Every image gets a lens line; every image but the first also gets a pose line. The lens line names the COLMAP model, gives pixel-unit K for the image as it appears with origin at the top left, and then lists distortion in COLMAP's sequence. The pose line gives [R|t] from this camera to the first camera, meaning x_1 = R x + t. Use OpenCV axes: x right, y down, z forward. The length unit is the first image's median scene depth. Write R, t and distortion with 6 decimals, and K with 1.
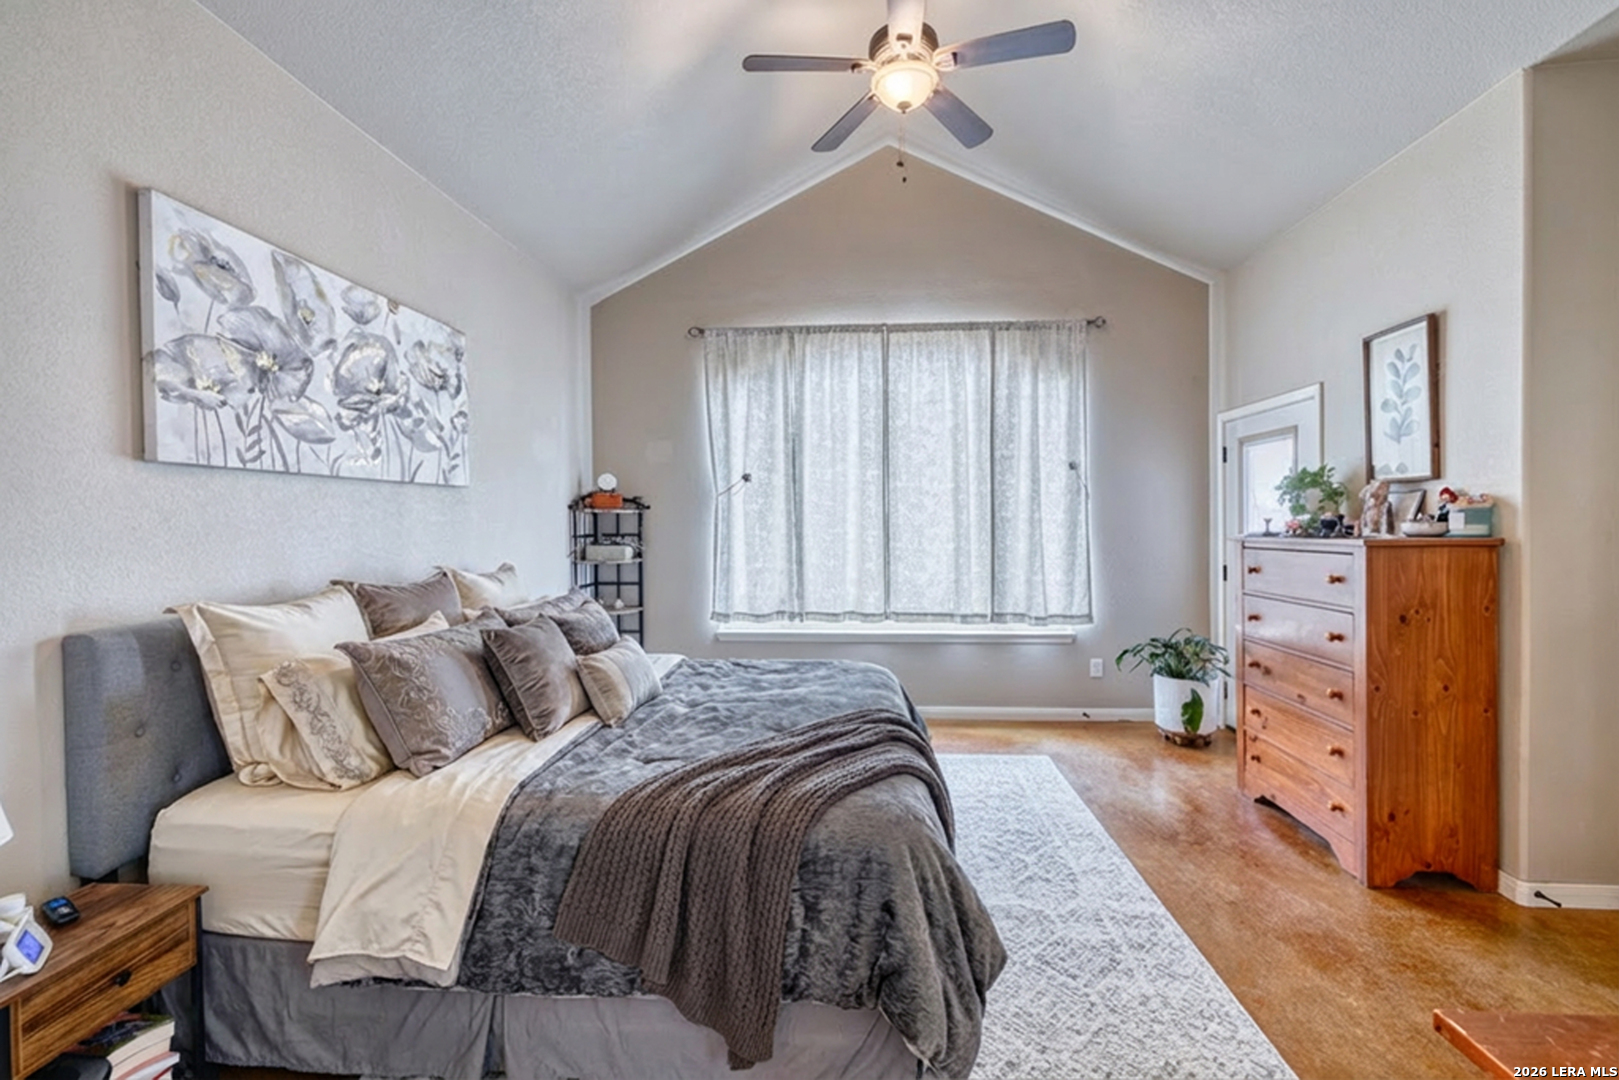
lens RADIAL K [[688.5, 0, 808.9], [0, 688.5, 531.9], [0, 0, 1]] dist [0.003866, -0.000403]
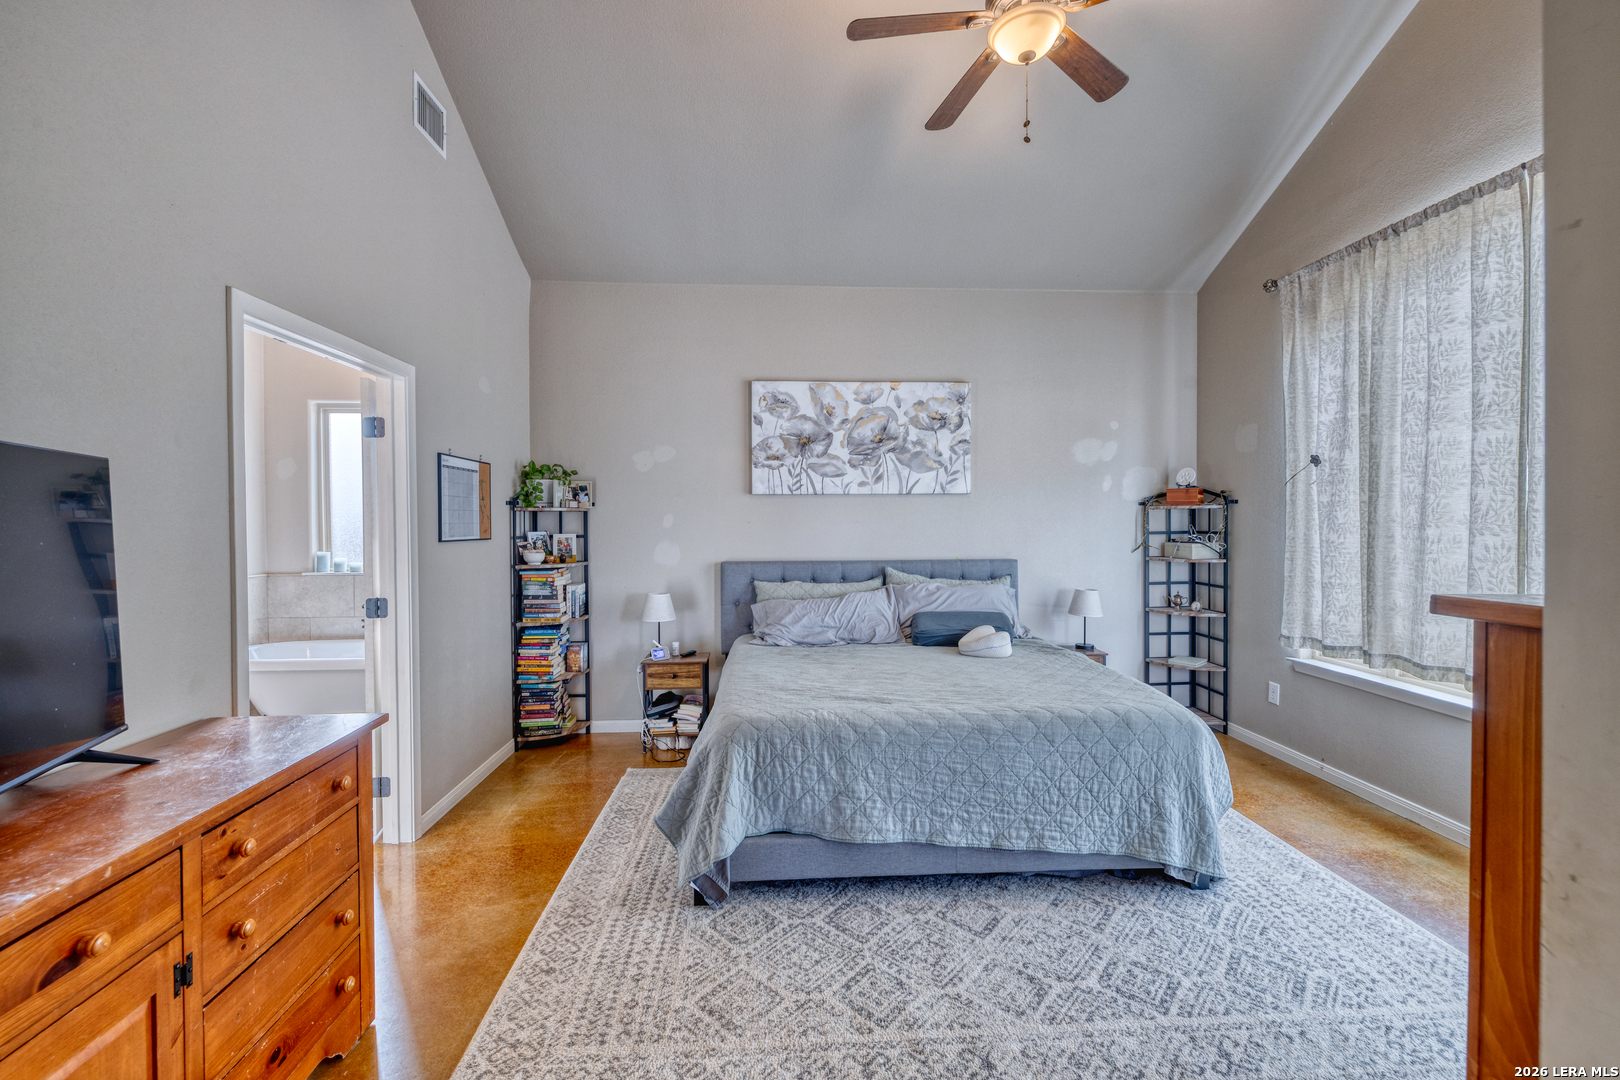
lens RADIAL K [[689.0, 0, 807.4], [0, 689.0, 532.2], [0, 0, 1]] dist [0.003866, -0.000403]
pose [[0.126519, 0.025192, -0.991644, 0.988195], [-0.011152, 0.999650, 0.023973, -0.020445], [0.991902, 0.008025, 0.126755, 0.600631]]
